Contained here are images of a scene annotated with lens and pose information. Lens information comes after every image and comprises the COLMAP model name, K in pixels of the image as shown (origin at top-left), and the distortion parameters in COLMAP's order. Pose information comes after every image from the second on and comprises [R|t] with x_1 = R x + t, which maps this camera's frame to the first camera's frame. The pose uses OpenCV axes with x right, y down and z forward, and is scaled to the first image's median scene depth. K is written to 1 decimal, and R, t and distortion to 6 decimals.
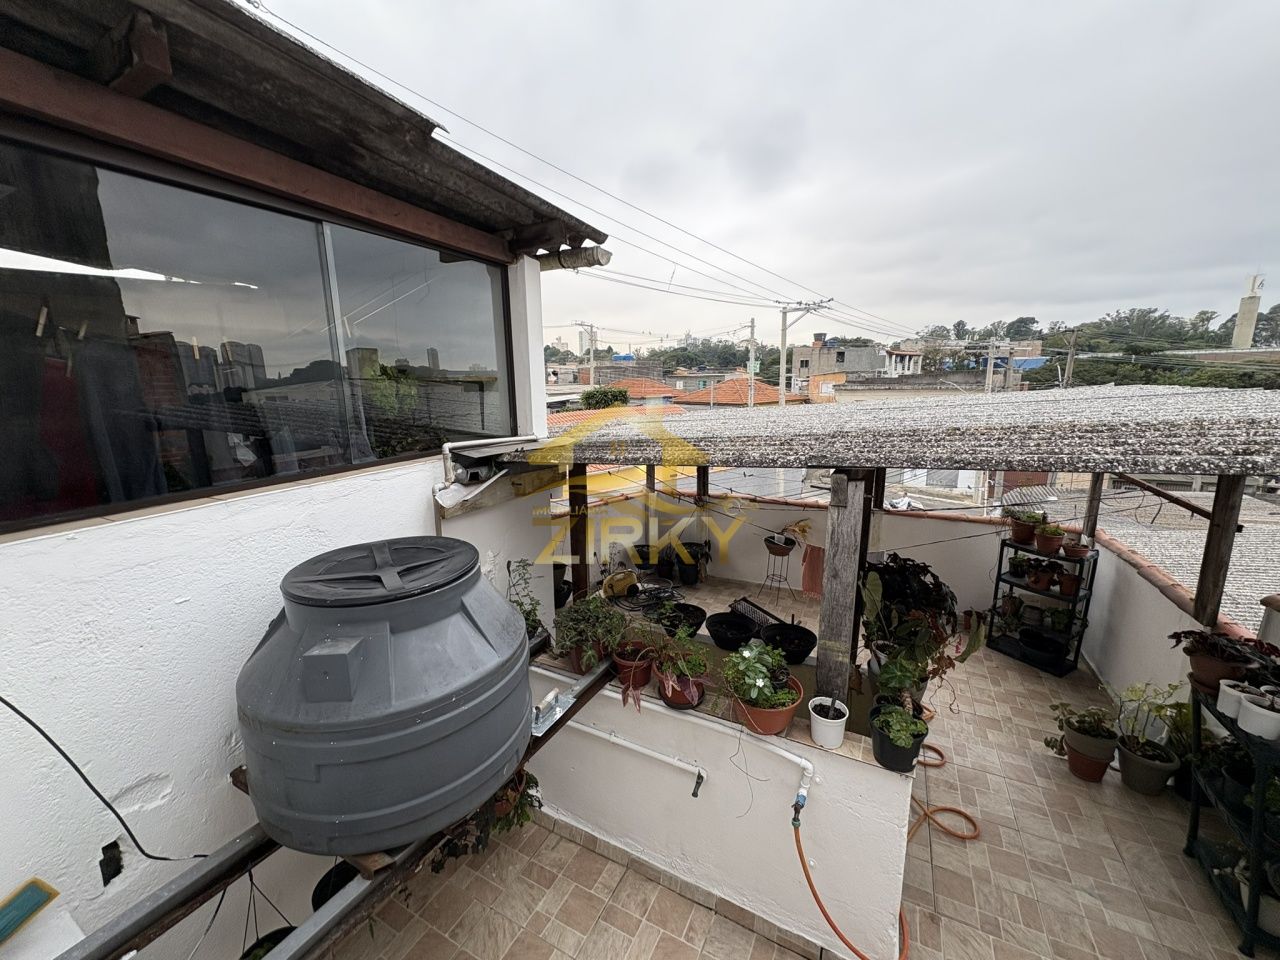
lens RADIAL K [[509.1, 0, 637.5], [0, 509.1, 477.9], [0, 0, 1]] dist [-0.000565, 0.000468]
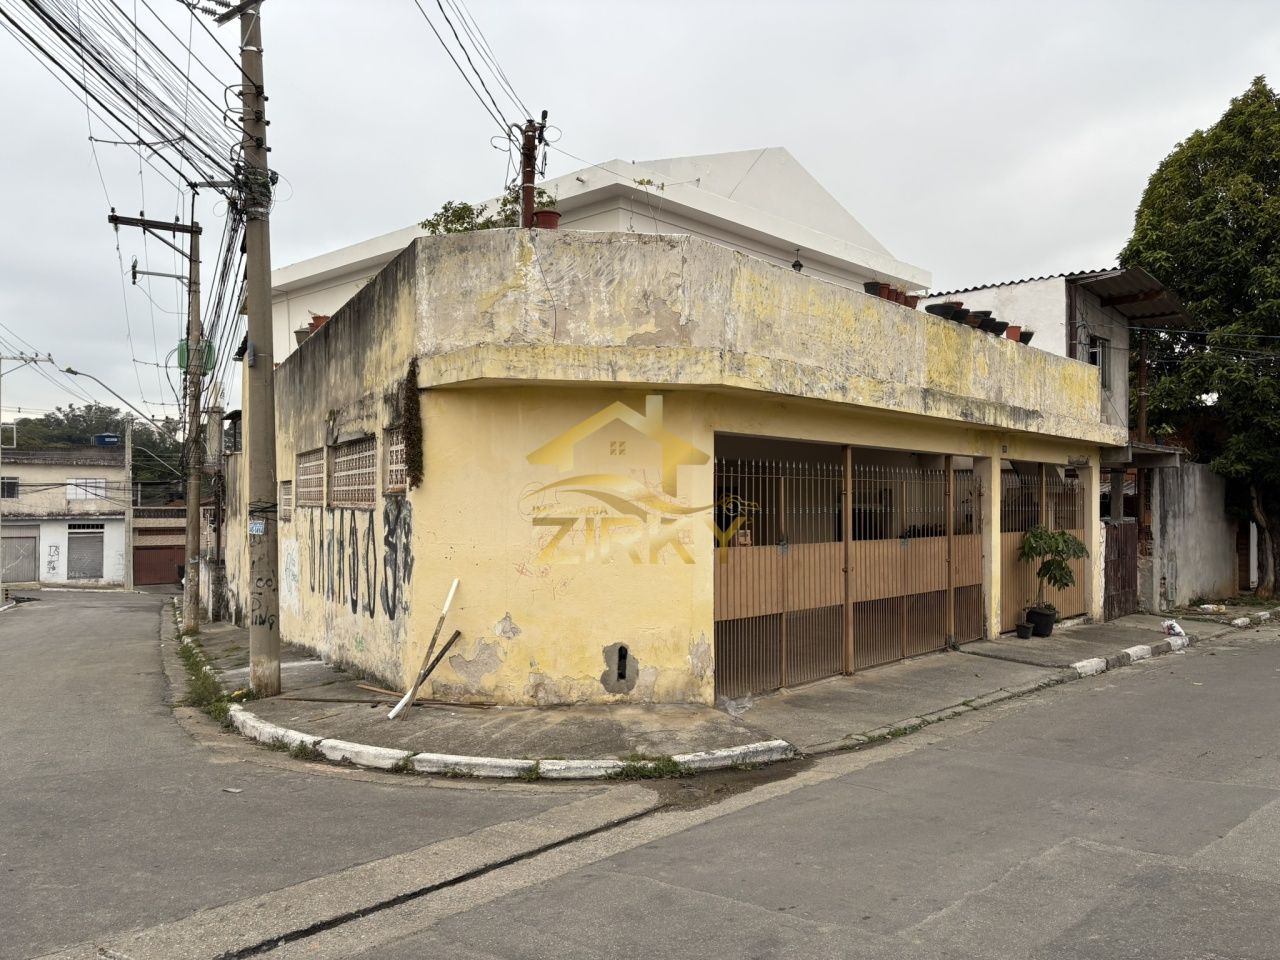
lens RADIAL K [[967.1, 0, 635.6], [0, 967.1, 486.6], [0, 0, 1]] dist [0.048242, -0.047851]
pose [[0.276268, 0.031697, 0.960558, -7.564270], [0.177738, 0.980531, -0.083476, 1.747124], [-0.944503, 0.193789, 0.265256, -3.475482]]
